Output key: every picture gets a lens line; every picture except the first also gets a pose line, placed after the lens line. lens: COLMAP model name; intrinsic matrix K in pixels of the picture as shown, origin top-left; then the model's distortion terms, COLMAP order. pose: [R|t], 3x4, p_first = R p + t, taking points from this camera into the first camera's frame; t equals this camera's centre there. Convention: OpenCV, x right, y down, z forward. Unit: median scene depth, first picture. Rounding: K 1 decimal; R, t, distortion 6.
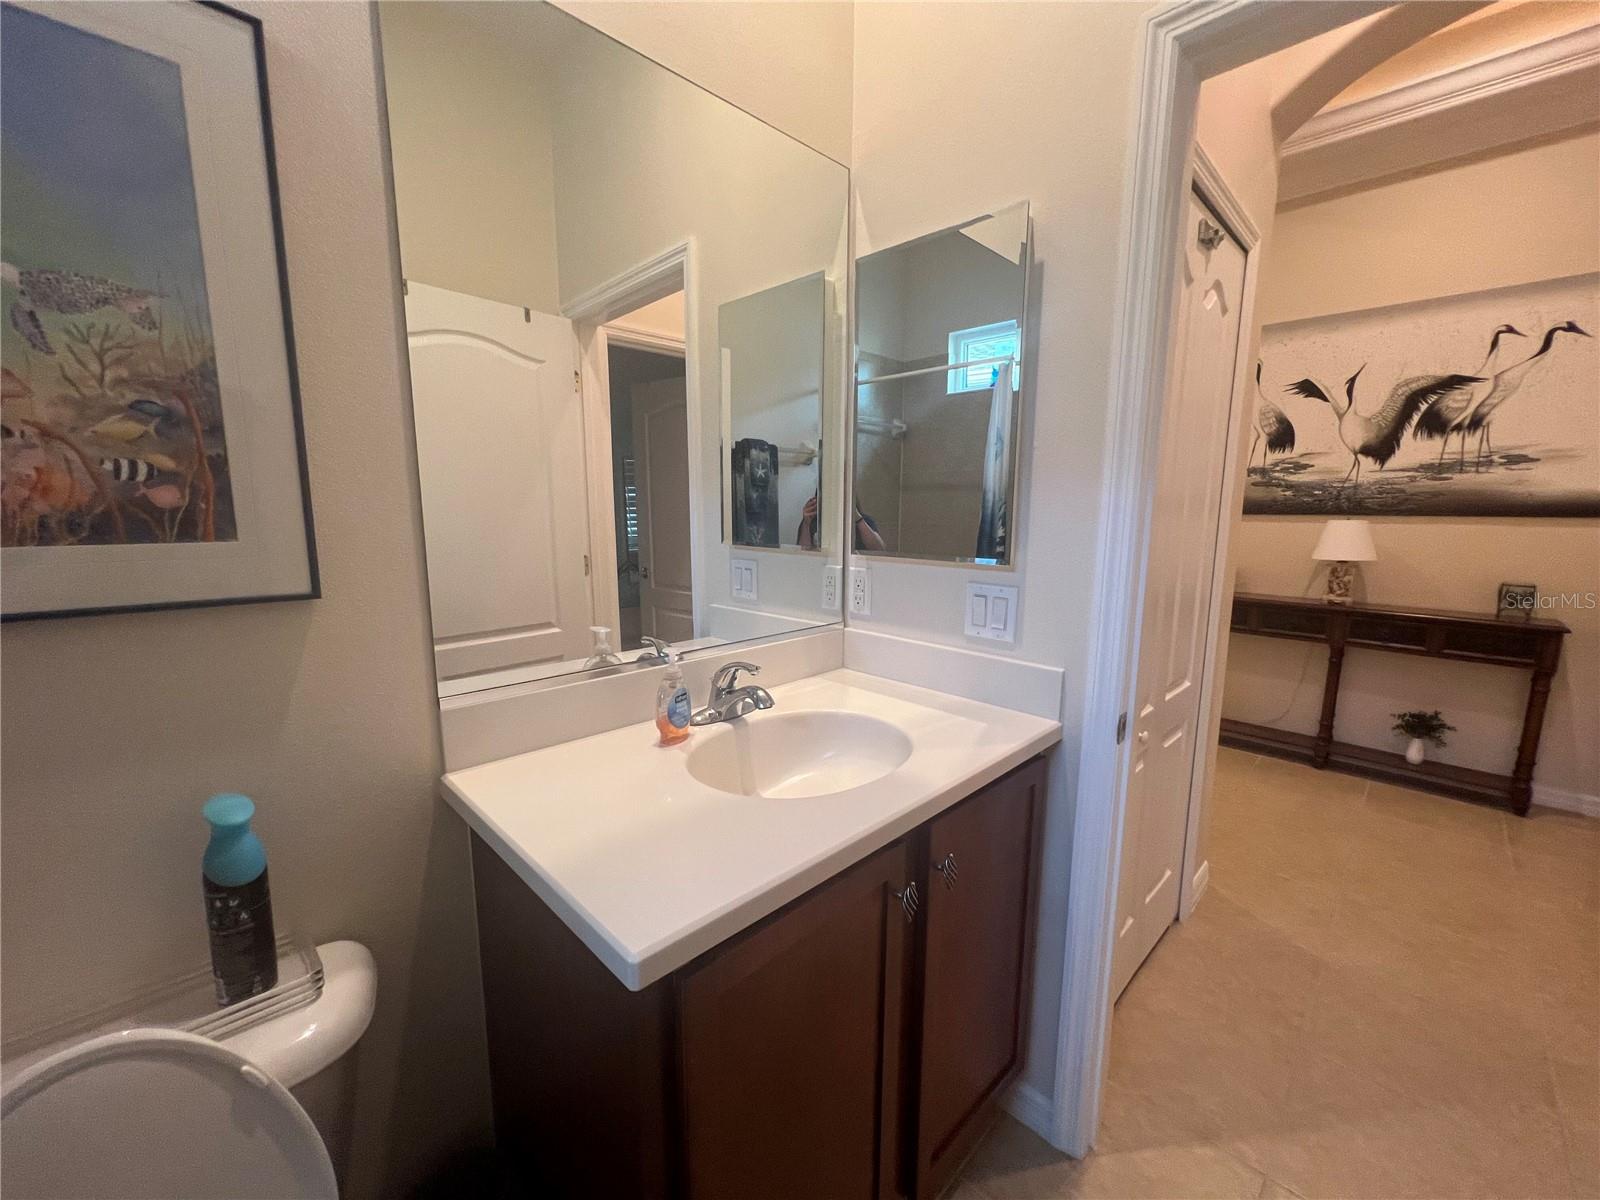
lens RADIAL K [[642.6, 0, 799.5], [0, 642.6, 603.6], [0, 0, 1]] dist [-0.002503, 0.000831]
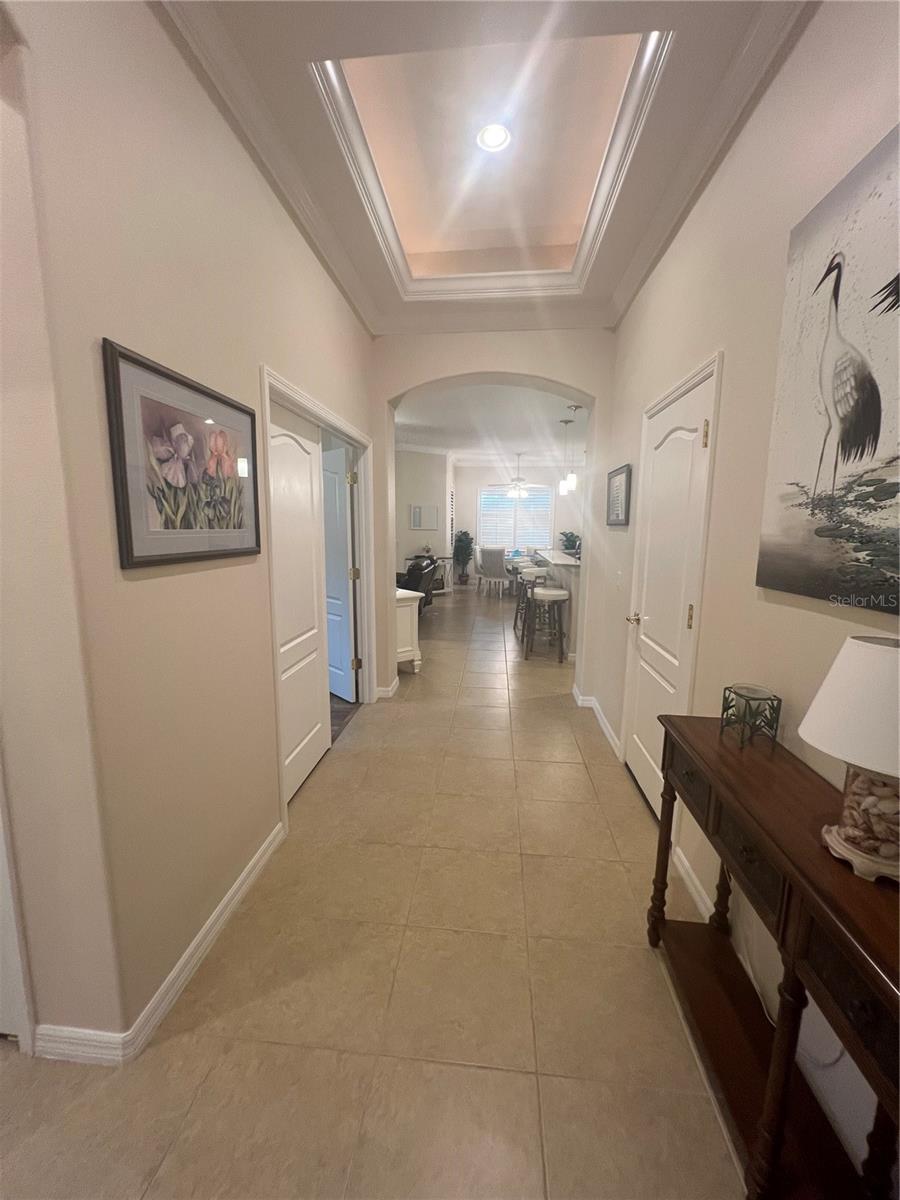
lens RADIAL K [[480.1, 0, 446.1], [0, 480.1, 599.0], [0, 0, 1]] dist [-0.002770, 0.000724]
pose [[0.637304, 0.115677, -0.761881, 0.952183], [-0.121884, 0.991356, 0.048564, -0.145309], [0.760912, 0.061911, 0.645894, 0.685148]]
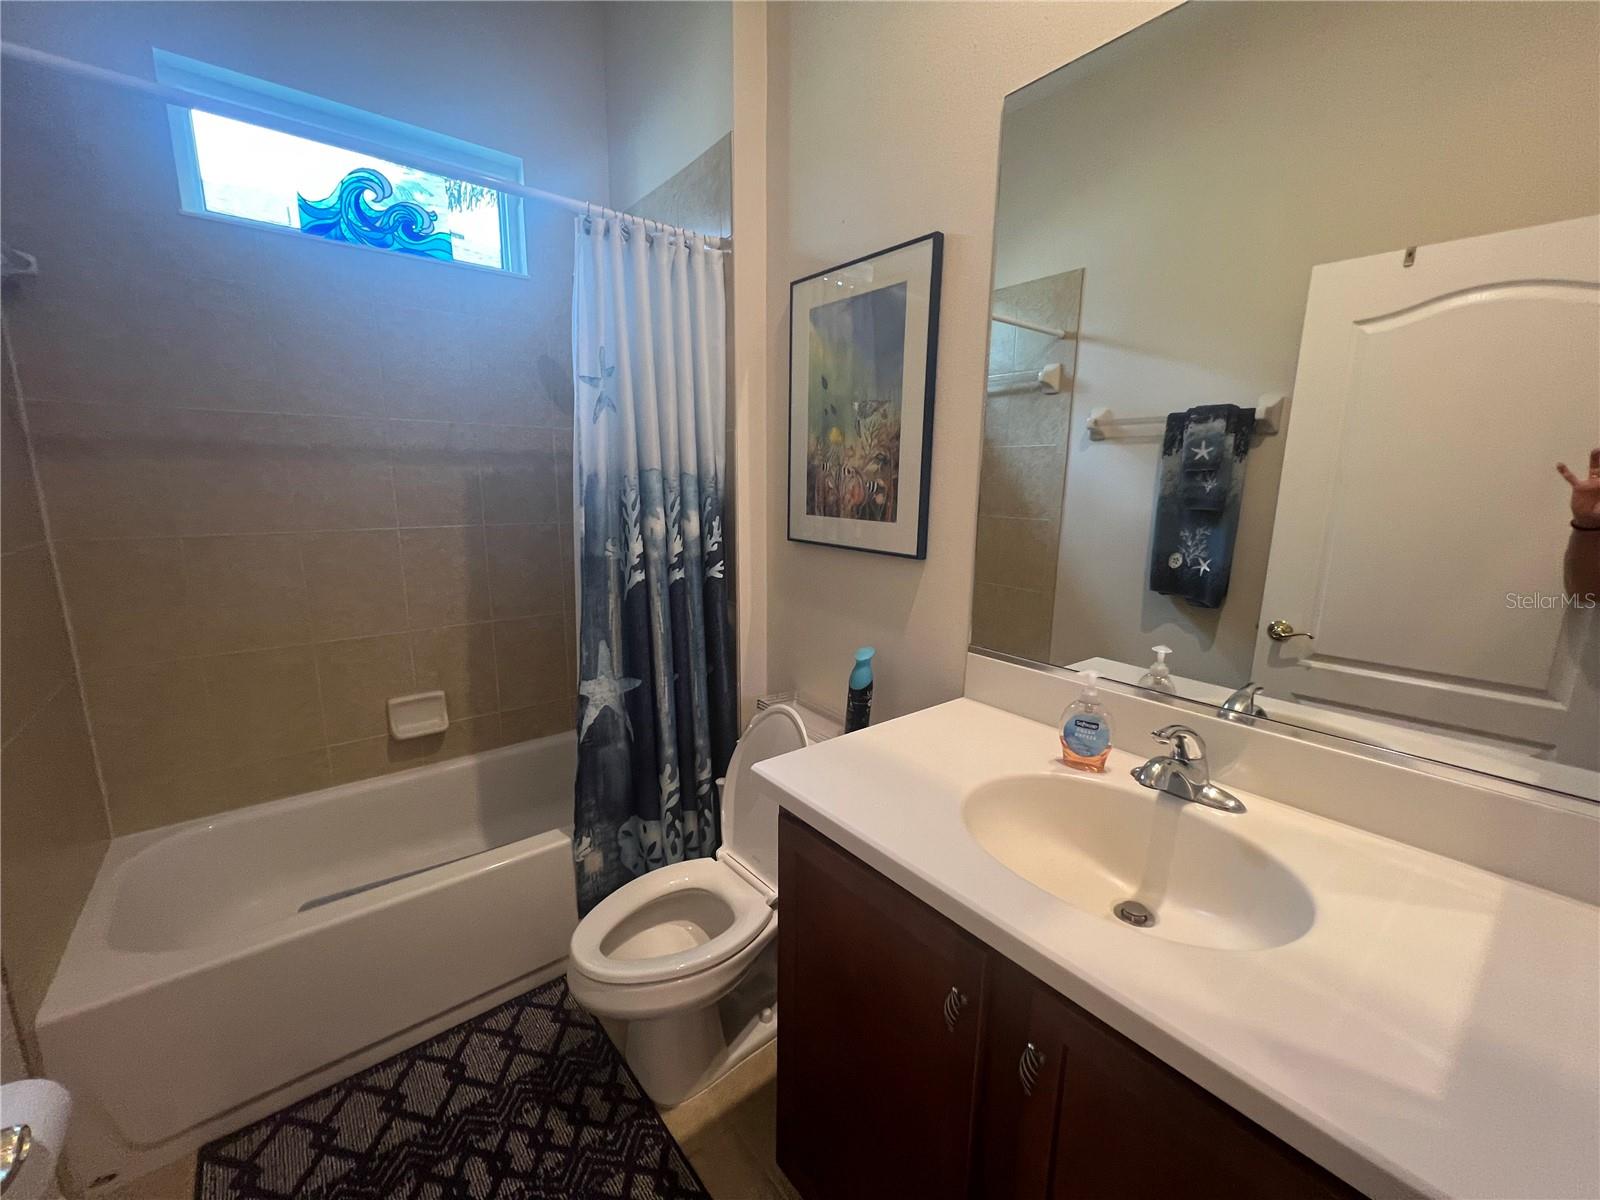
lens RADIAL K [[642.6, 0, 797.8], [0, 642.6, 605.7], [0, 0, 1]] dist [-0.002503, 0.000831]
pose [[-0.104042, 0.192692, -0.975728, 0.422877], [-0.168536, 0.963448, 0.208237, -0.083370], [0.980189, 0.186111, -0.067763, 0.353576]]
